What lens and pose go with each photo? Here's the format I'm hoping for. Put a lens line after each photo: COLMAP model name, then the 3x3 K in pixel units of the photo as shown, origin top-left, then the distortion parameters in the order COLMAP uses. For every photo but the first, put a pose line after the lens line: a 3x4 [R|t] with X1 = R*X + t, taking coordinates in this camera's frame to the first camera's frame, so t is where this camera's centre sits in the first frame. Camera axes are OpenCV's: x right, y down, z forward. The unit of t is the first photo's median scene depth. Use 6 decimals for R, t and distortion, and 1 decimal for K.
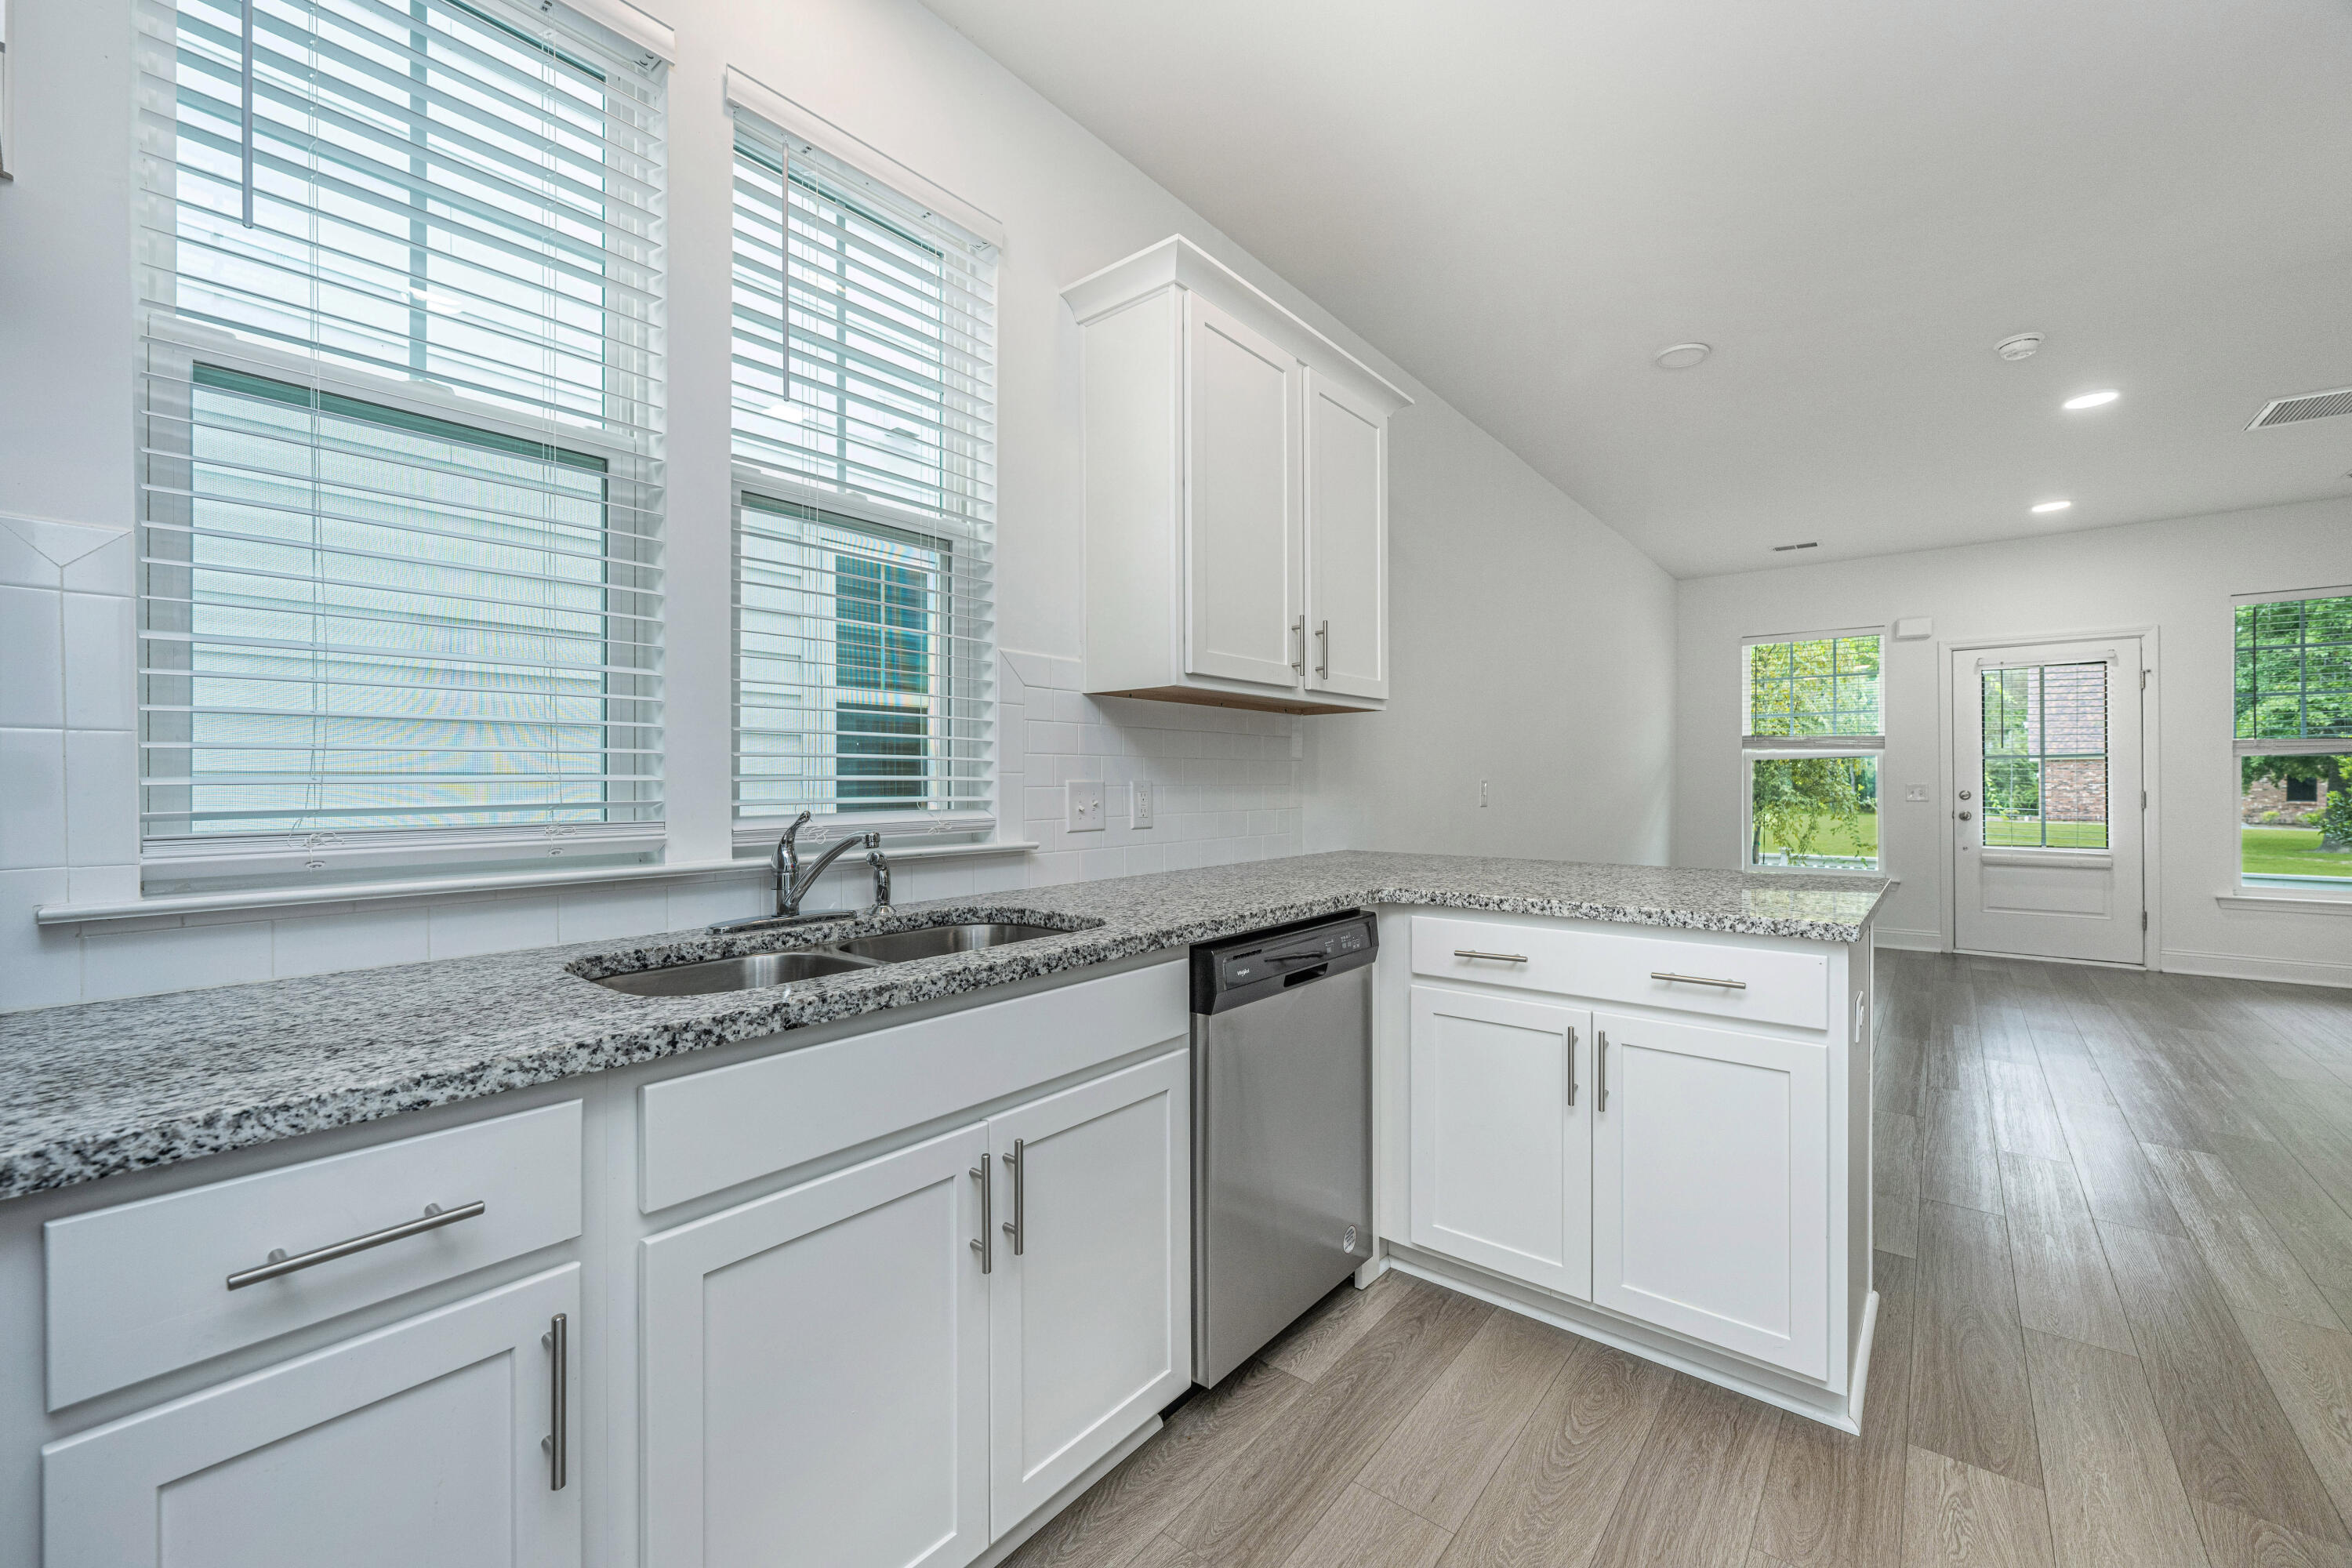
lens RADIAL K [[942.7, 0, 1176.0], [0, 942.7, 784.0], [0, 0, 1]] dist [0.000075, 0.000042]
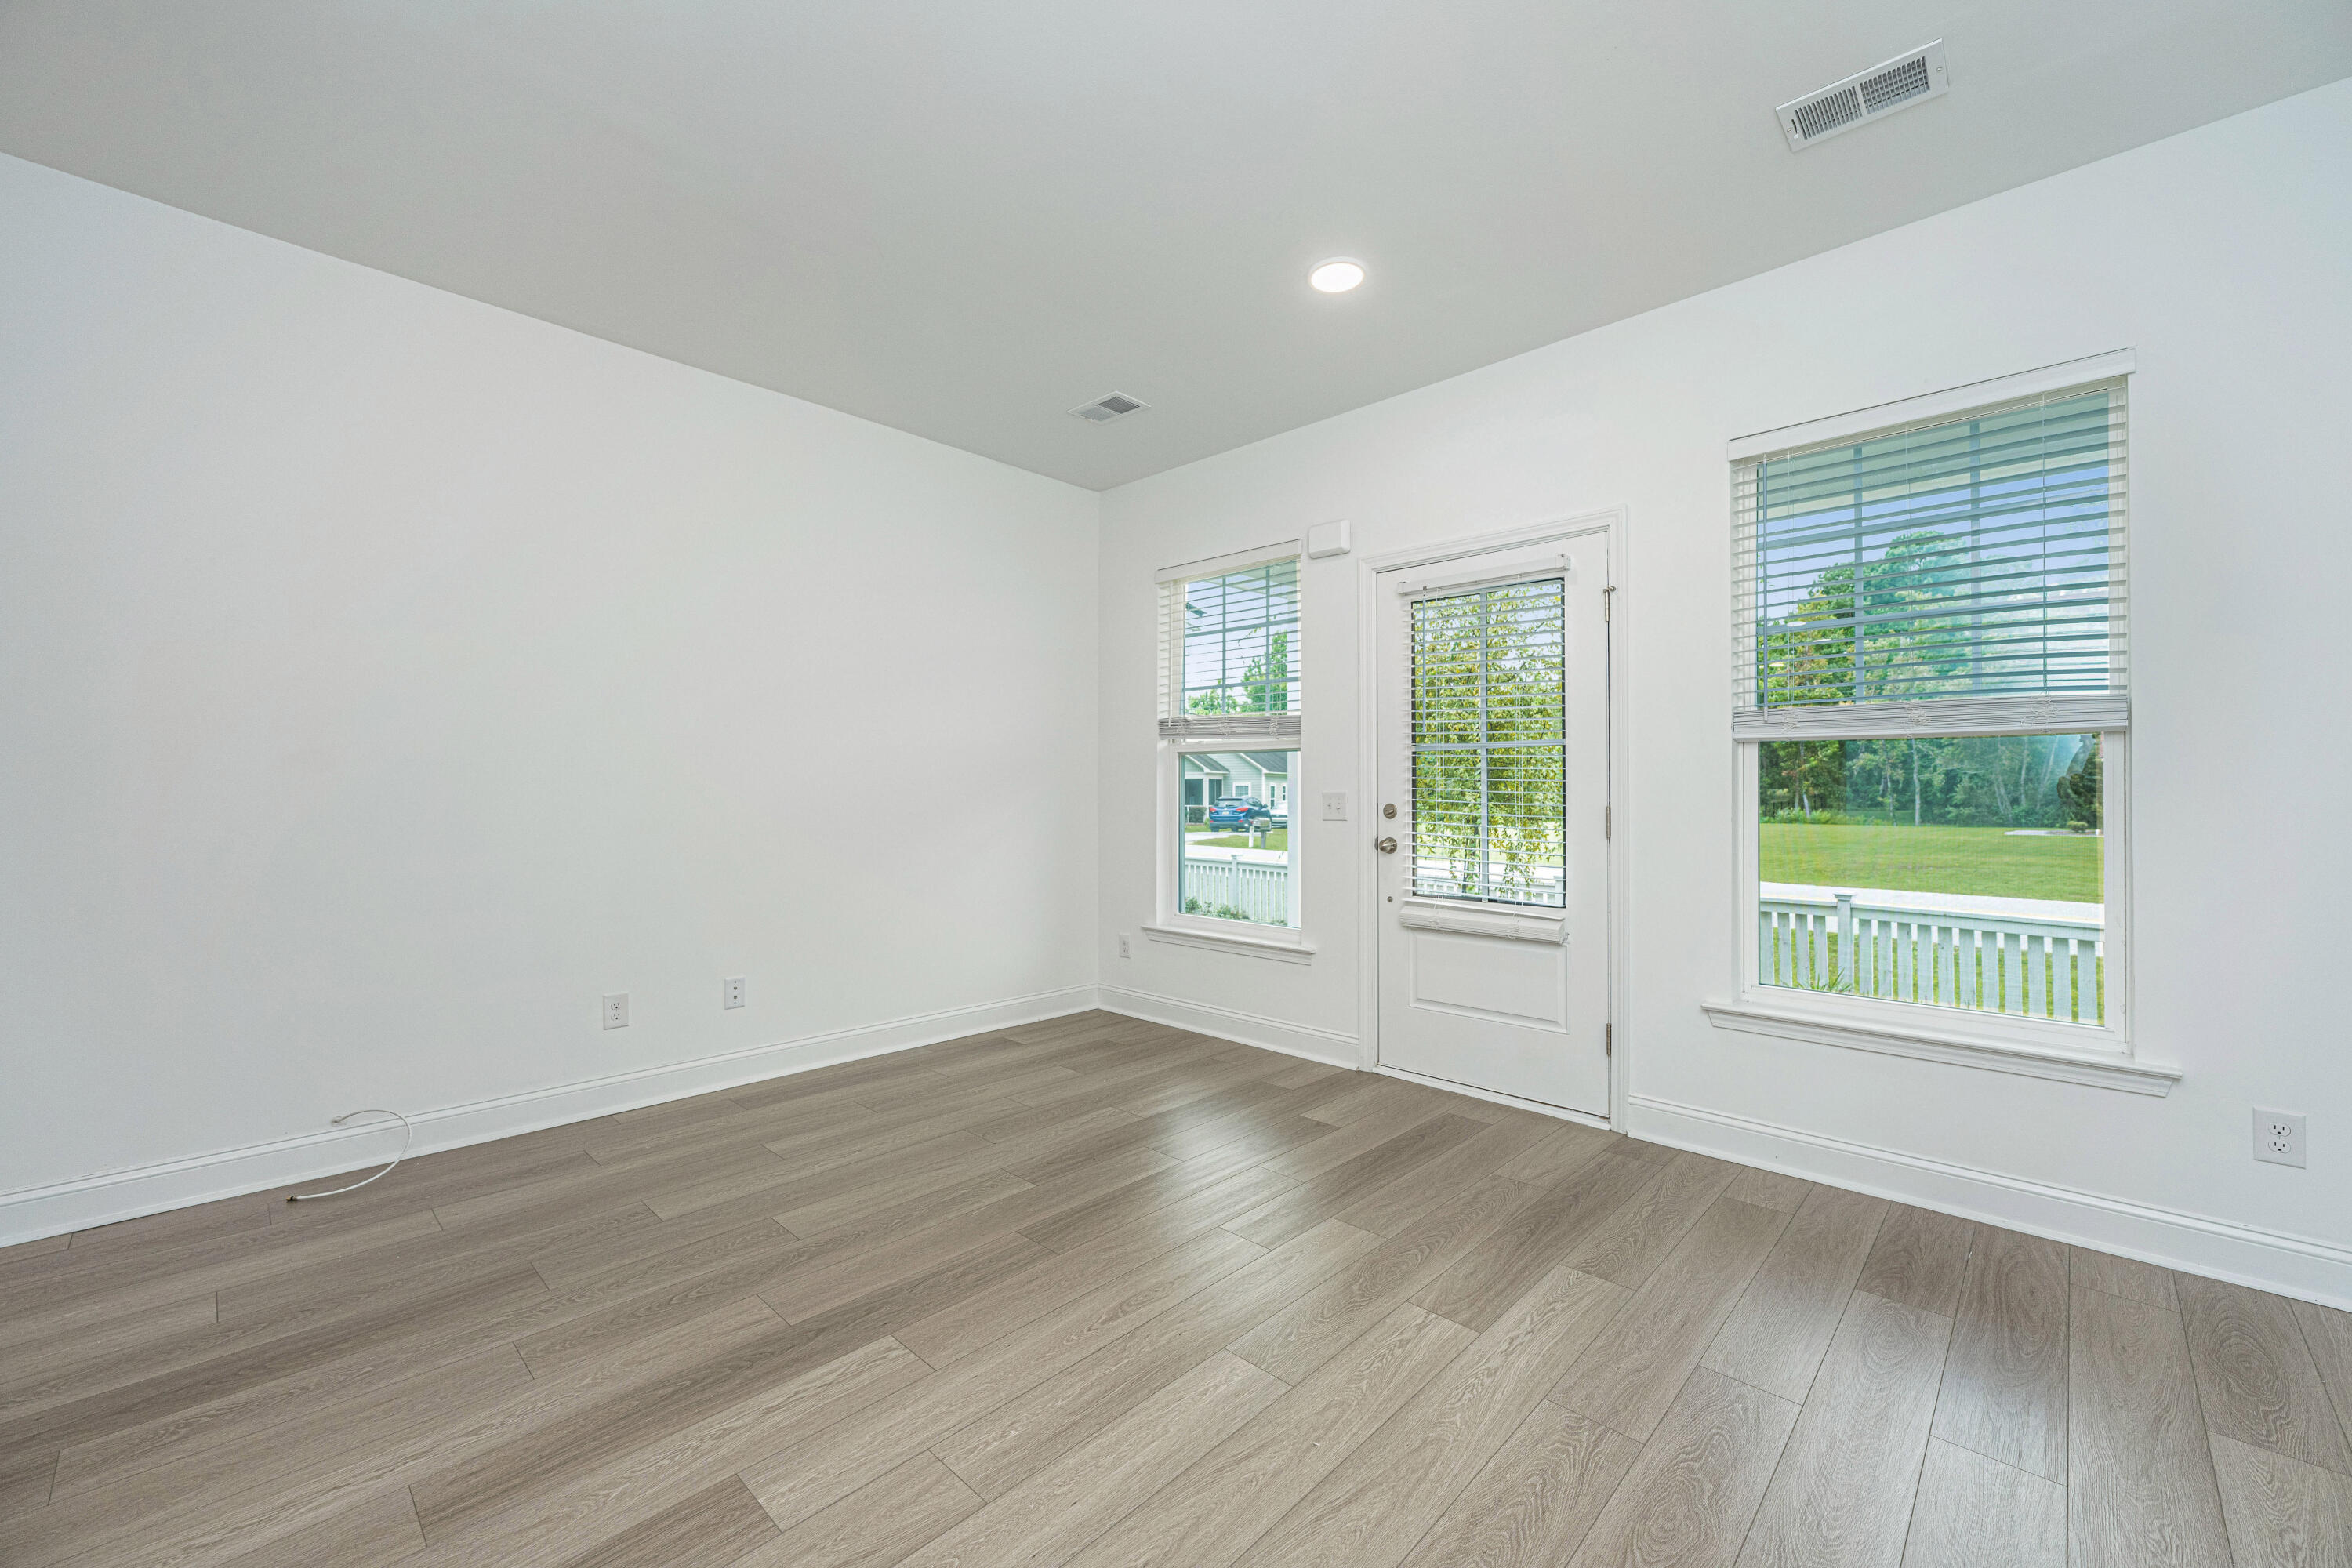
lens RADIAL K [[890.8, 0, 1146.3], [0, 890.8, 786.5], [0, 0, 1]] dist [0.000102, 0.000009]
pose [[0.998642, 0.000925, -0.052082, 2.094229], [-0.001171, 0.999988, -0.004699, -0.002355], [0.052077, 0.004754, 0.998632, 1.239288]]
